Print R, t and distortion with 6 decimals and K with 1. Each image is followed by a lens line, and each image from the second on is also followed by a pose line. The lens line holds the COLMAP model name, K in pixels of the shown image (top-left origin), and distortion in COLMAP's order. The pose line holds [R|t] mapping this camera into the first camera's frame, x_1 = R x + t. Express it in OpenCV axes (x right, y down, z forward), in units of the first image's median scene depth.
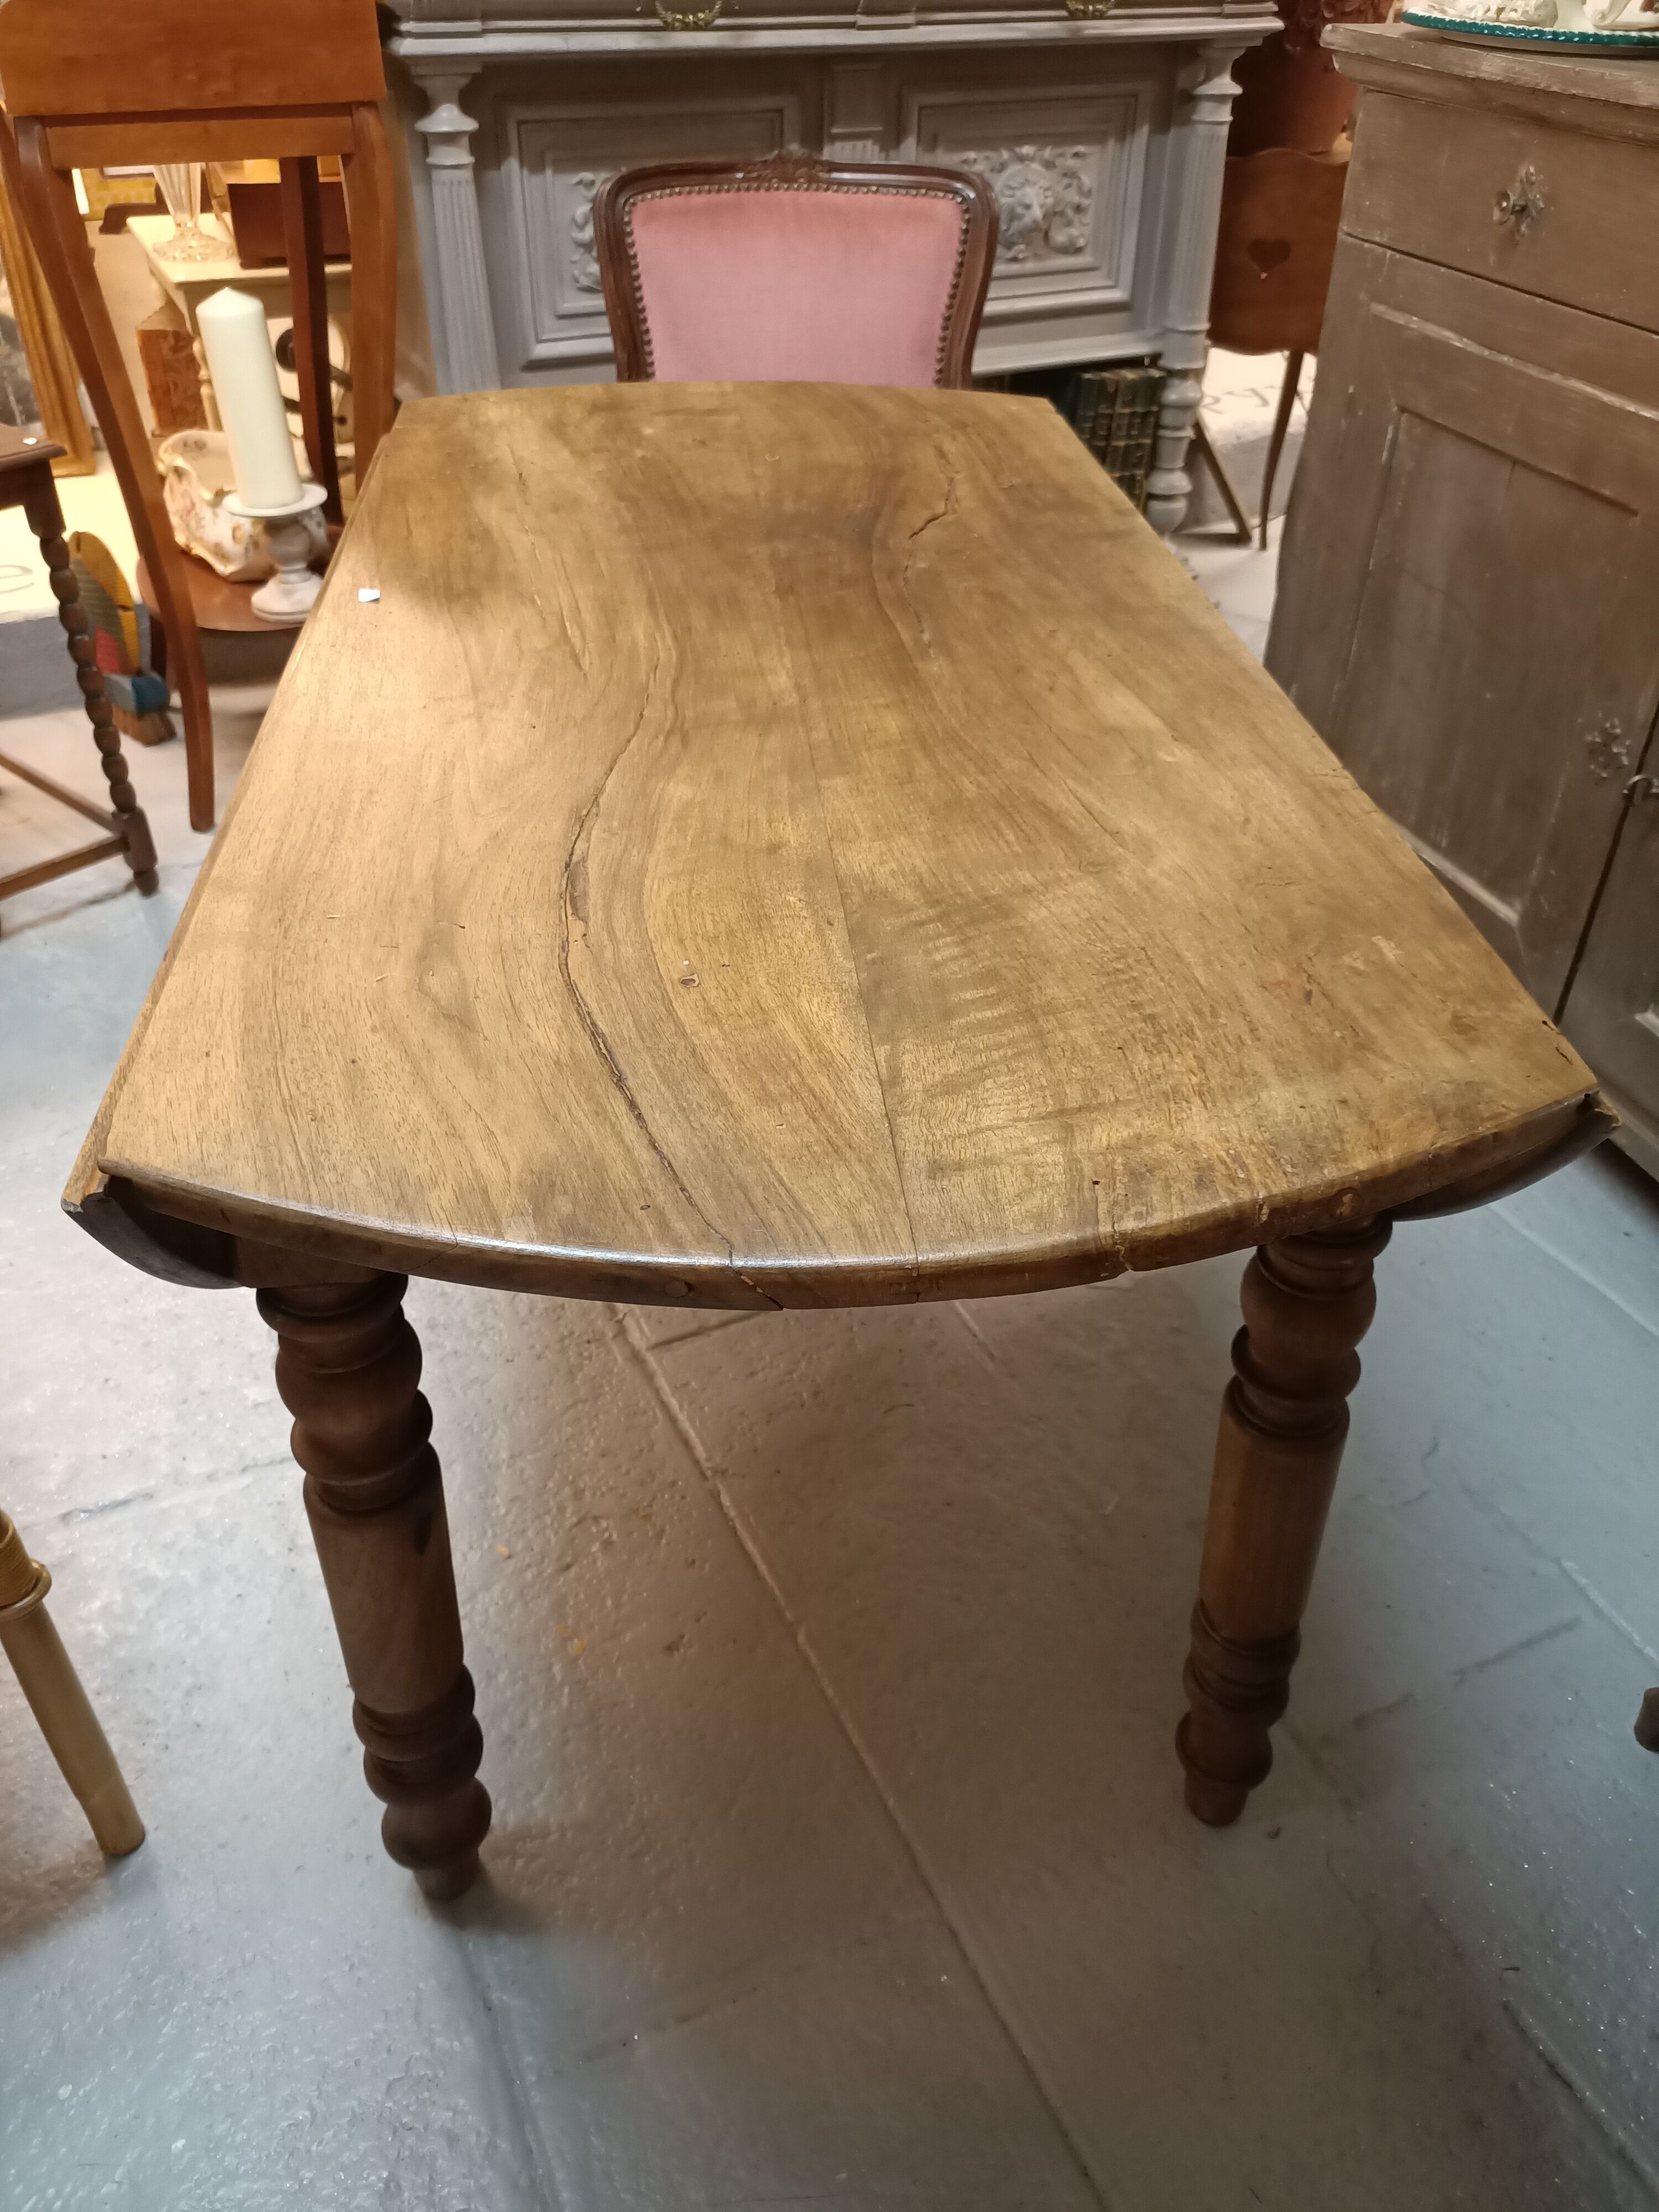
lens RADIAL K [[1585.7, 0, 829.5], [0, 1585.7, 1106.0], [0, 0, 1]] dist [0.080594, -0.103915]
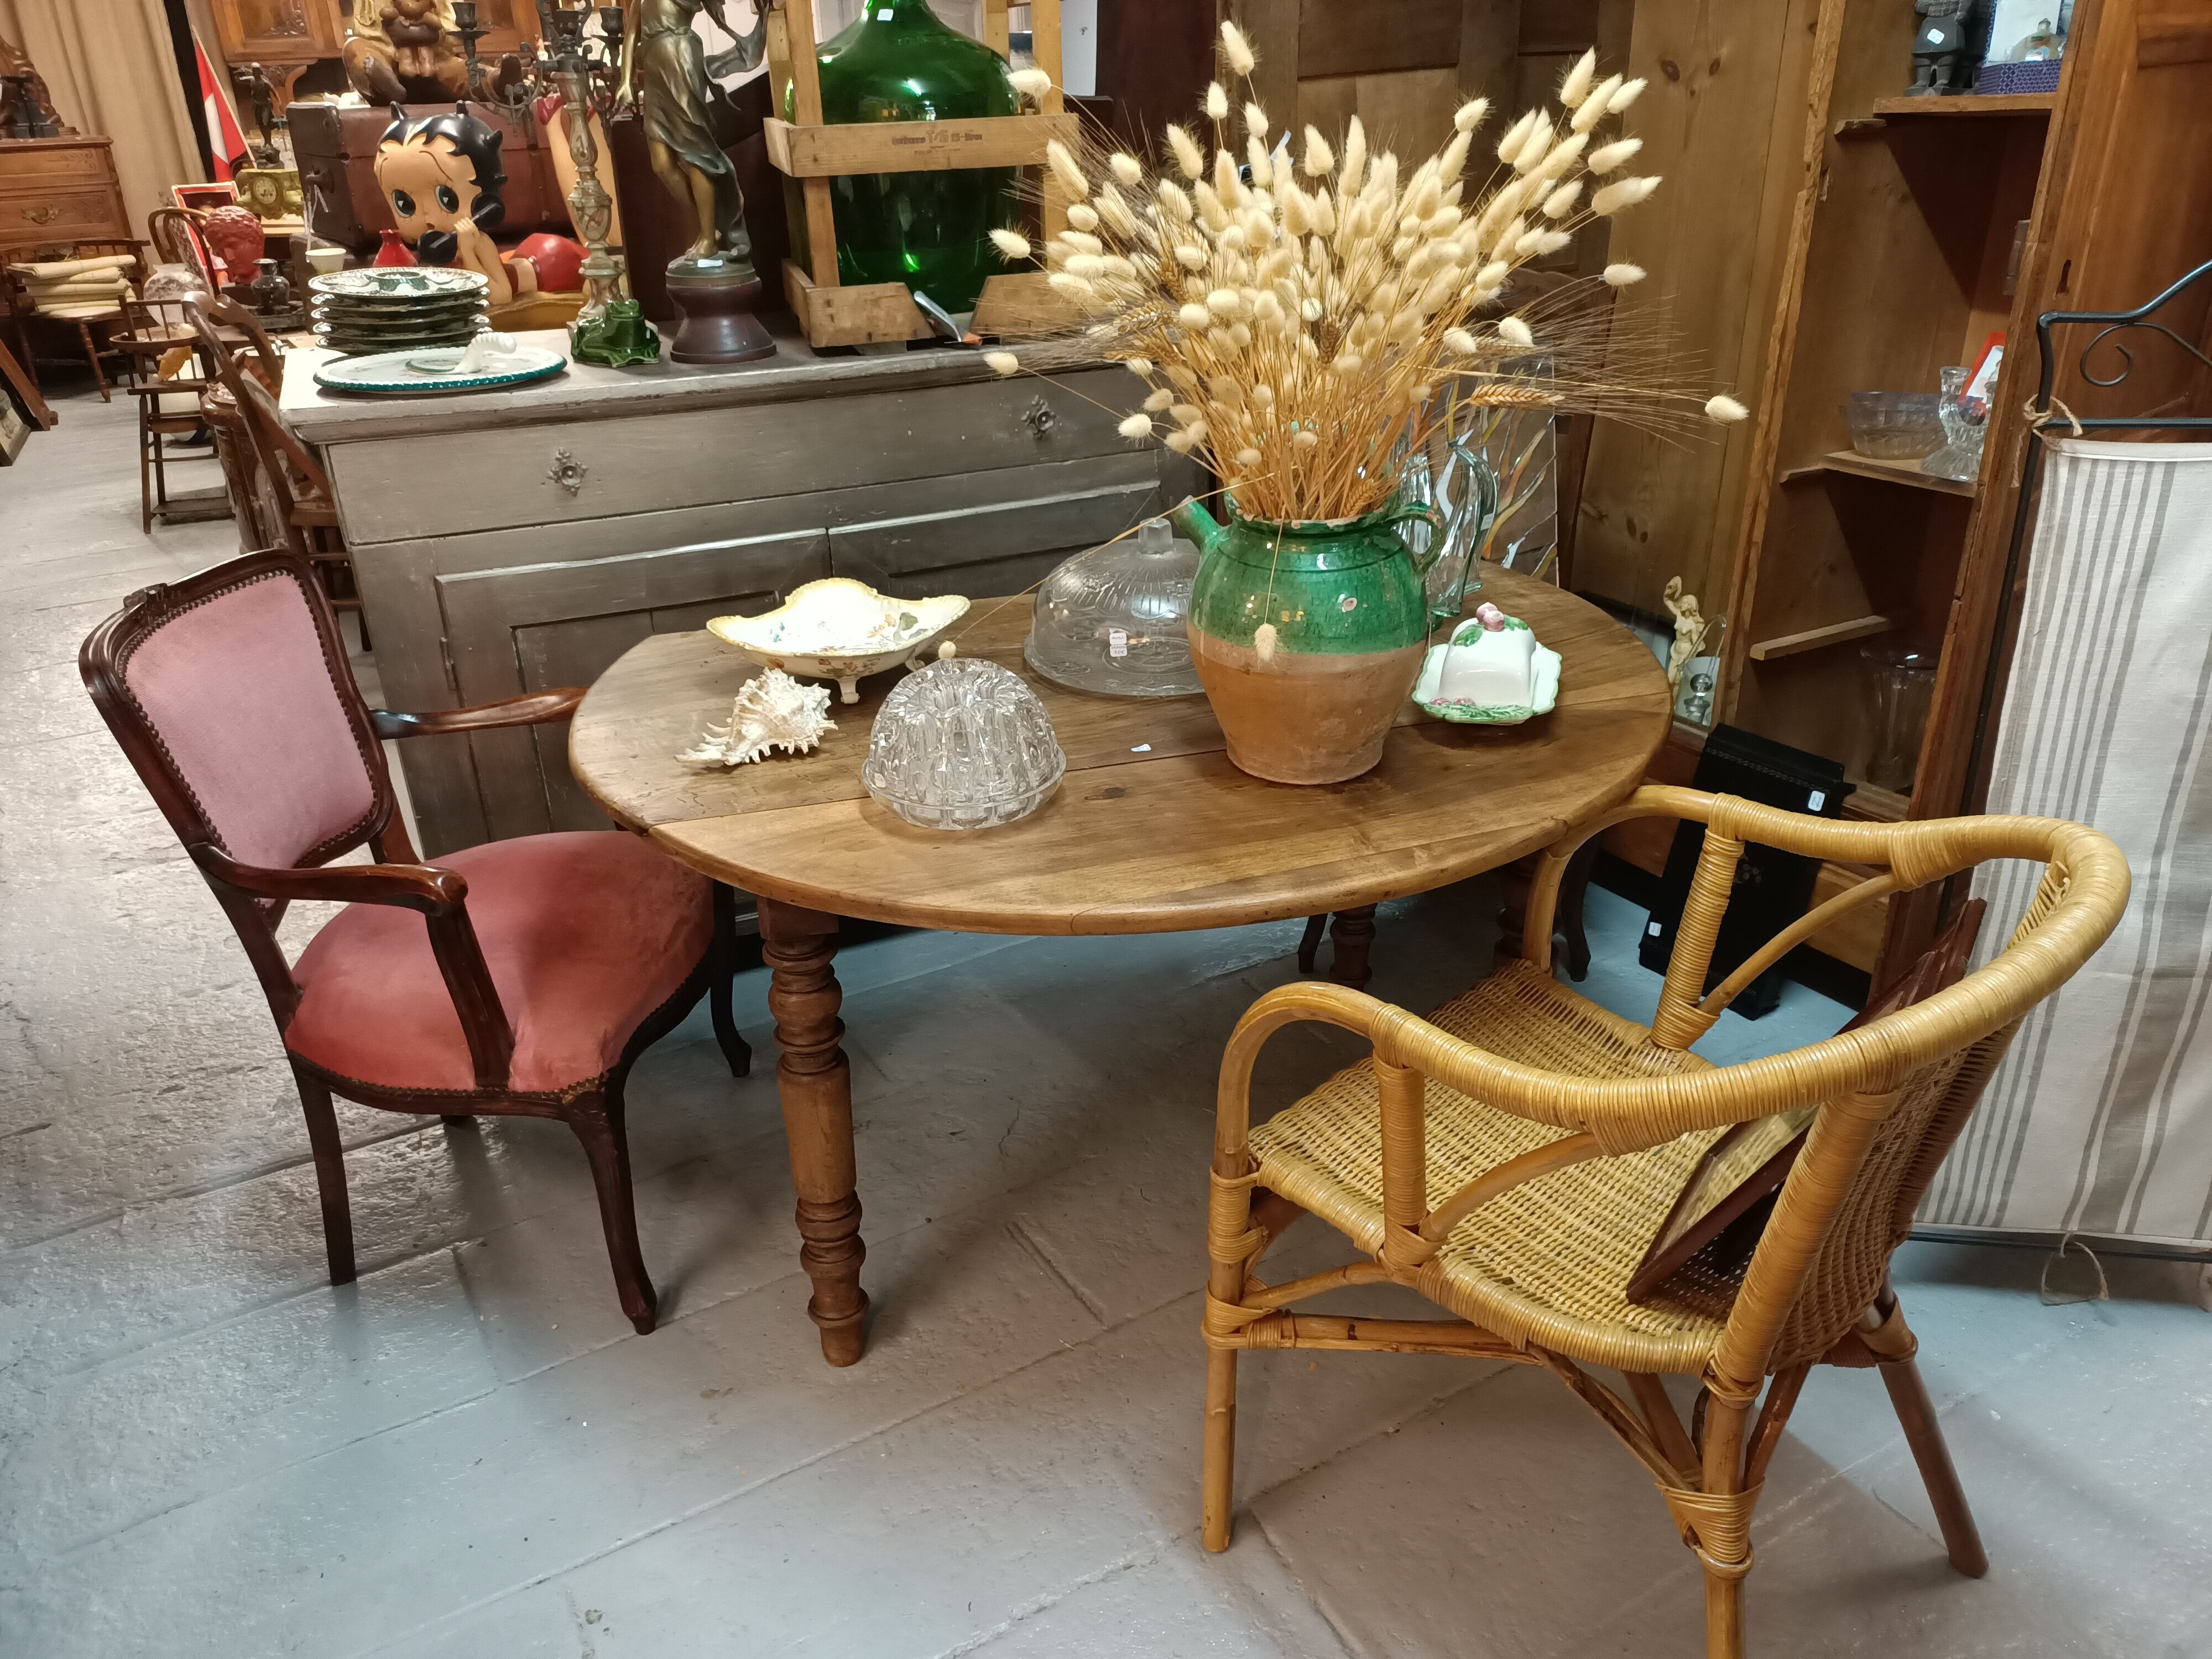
lens RADIAL K [[1585.7, 0, 1106.0], [0, 1585.7, 829.5], [0, 0, 1]] dist [0.080594, -0.103915]
pose [[-0.088037, -0.438901, 0.894212, -1.524641], [0.626086, 0.673838, 0.392376, -0.873198], [-0.774768, 0.594397, 0.215467, 0.722603]]
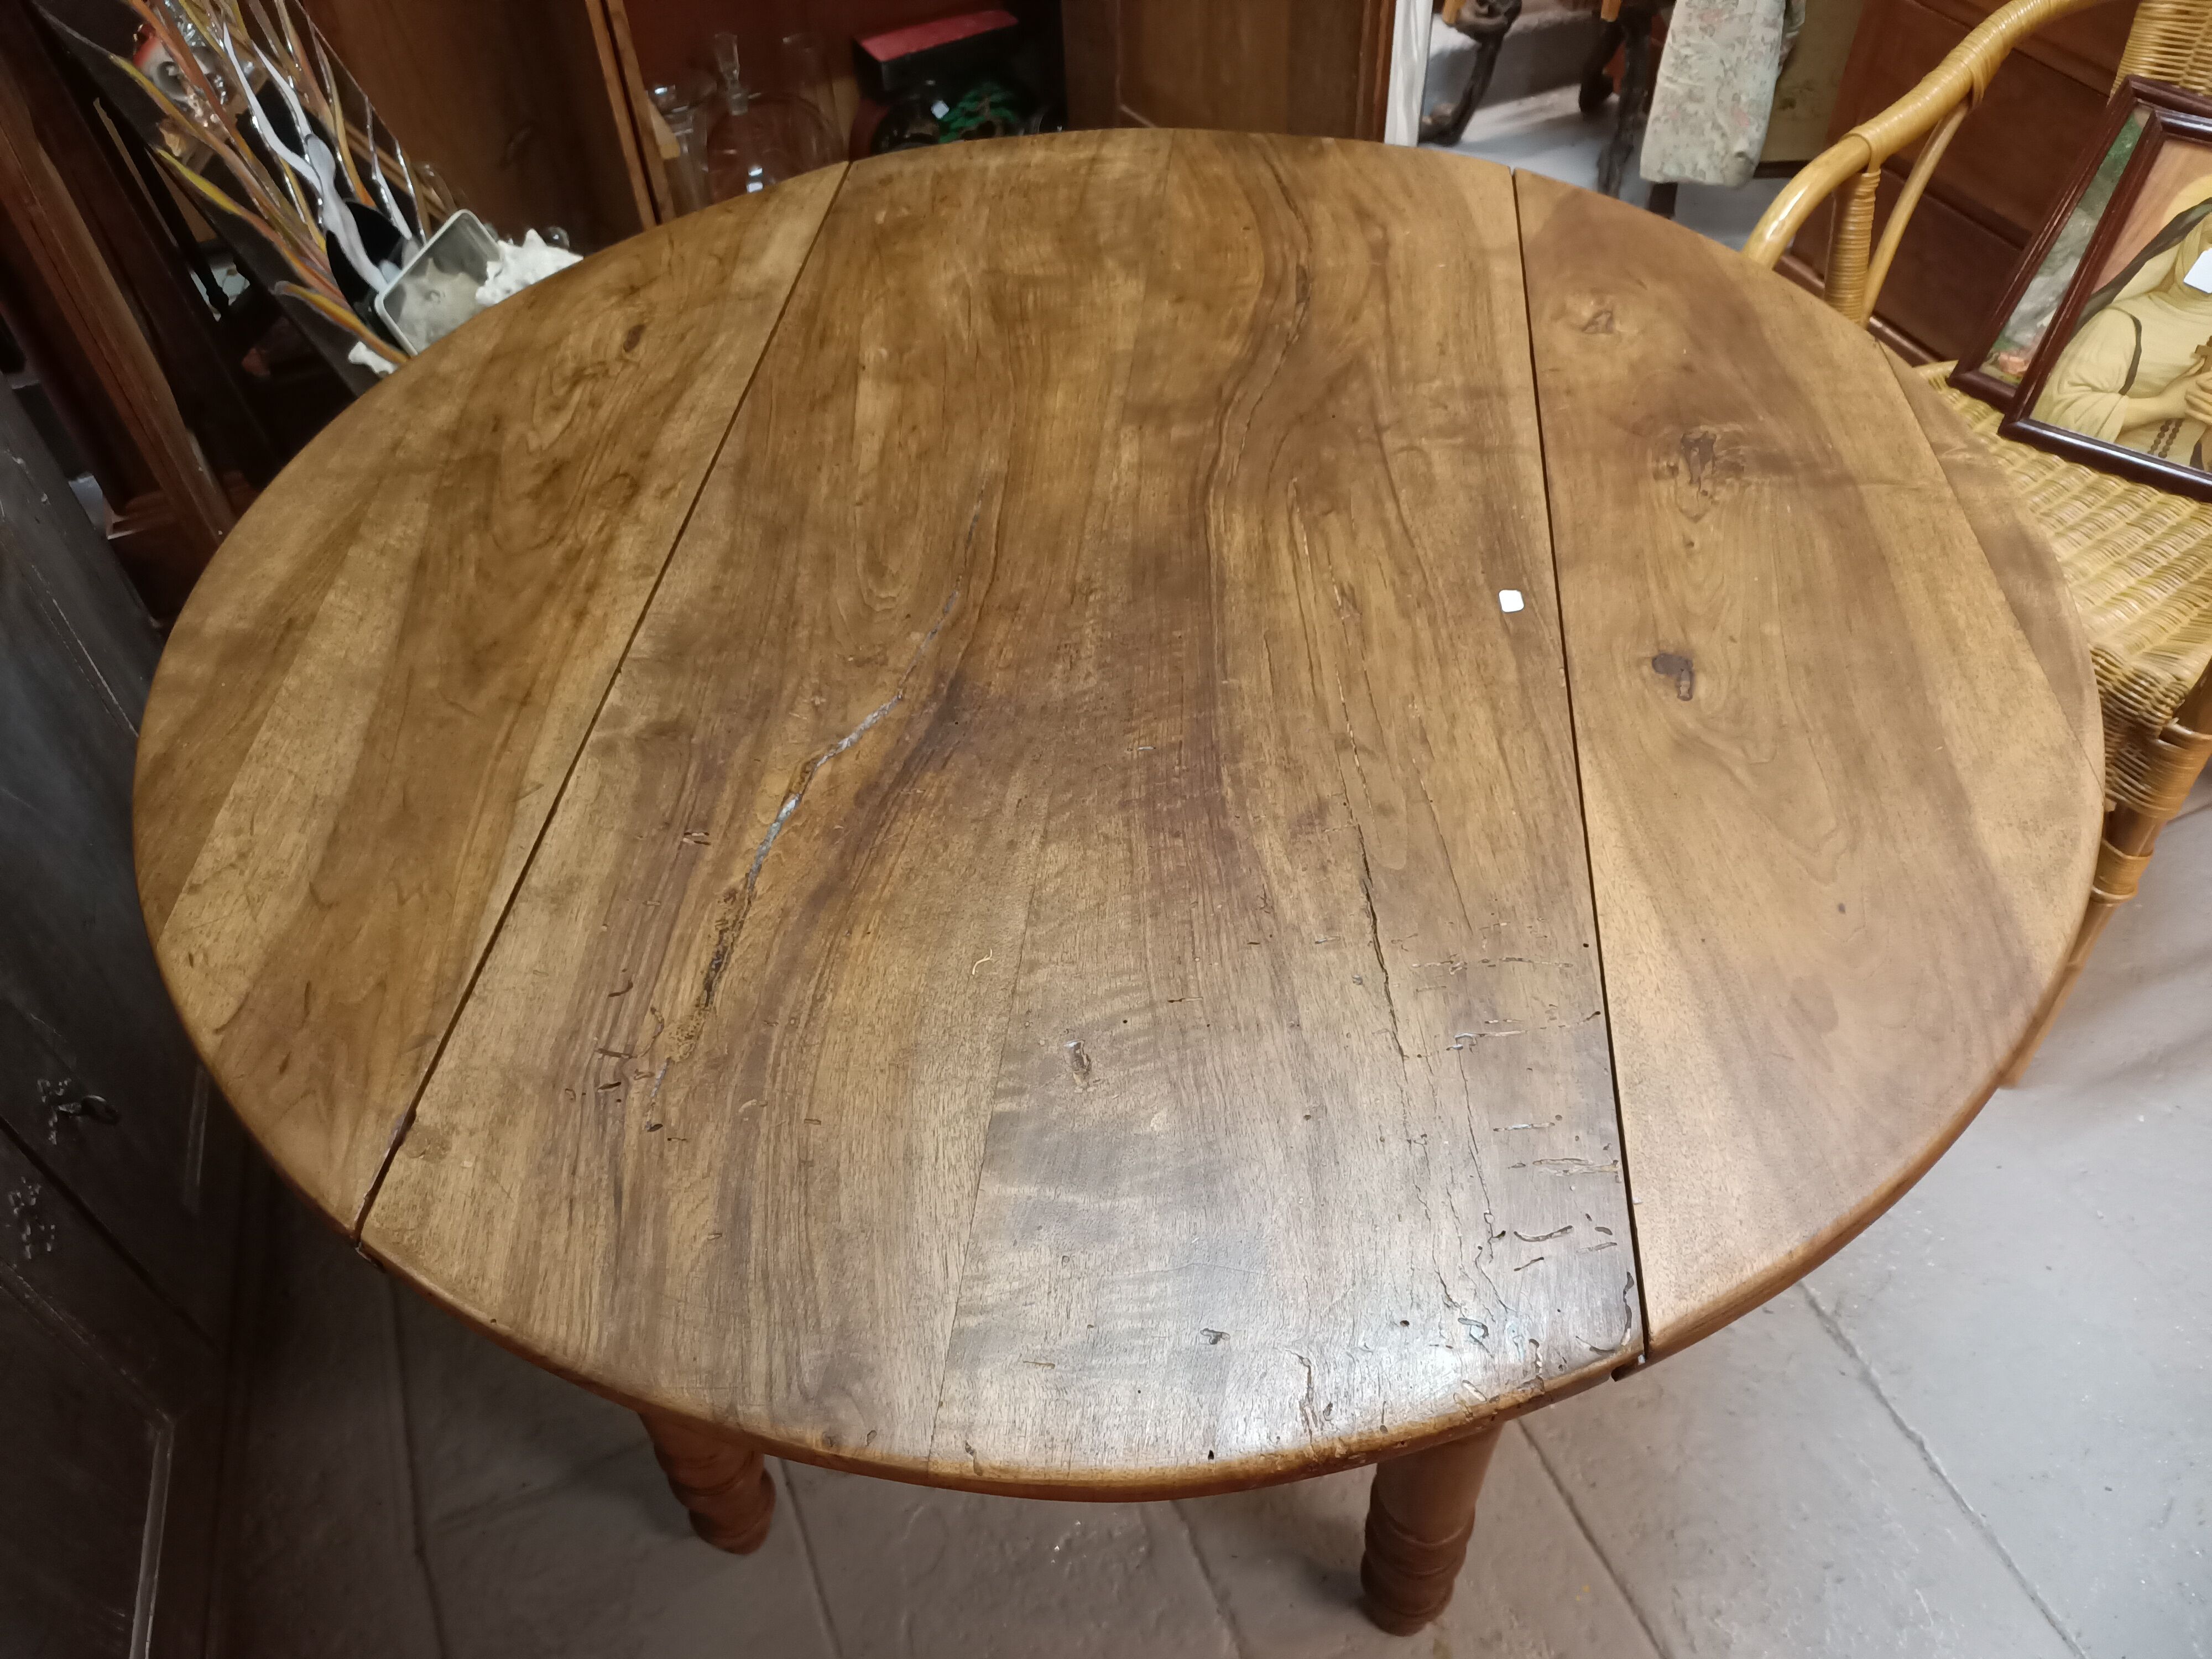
lens RADIAL K [[1585.7, 0, 1106.0], [0, 1585.7, 829.5], [0, 0, 1]] dist [0.080594, -0.103915]
pose [[-0.976952, -0.133384, 0.166656, -0.226226], [0.155621, 0.089342, 0.983768, -1.279069], [-0.146108, 0.987029, -0.066526, 1.232785]]
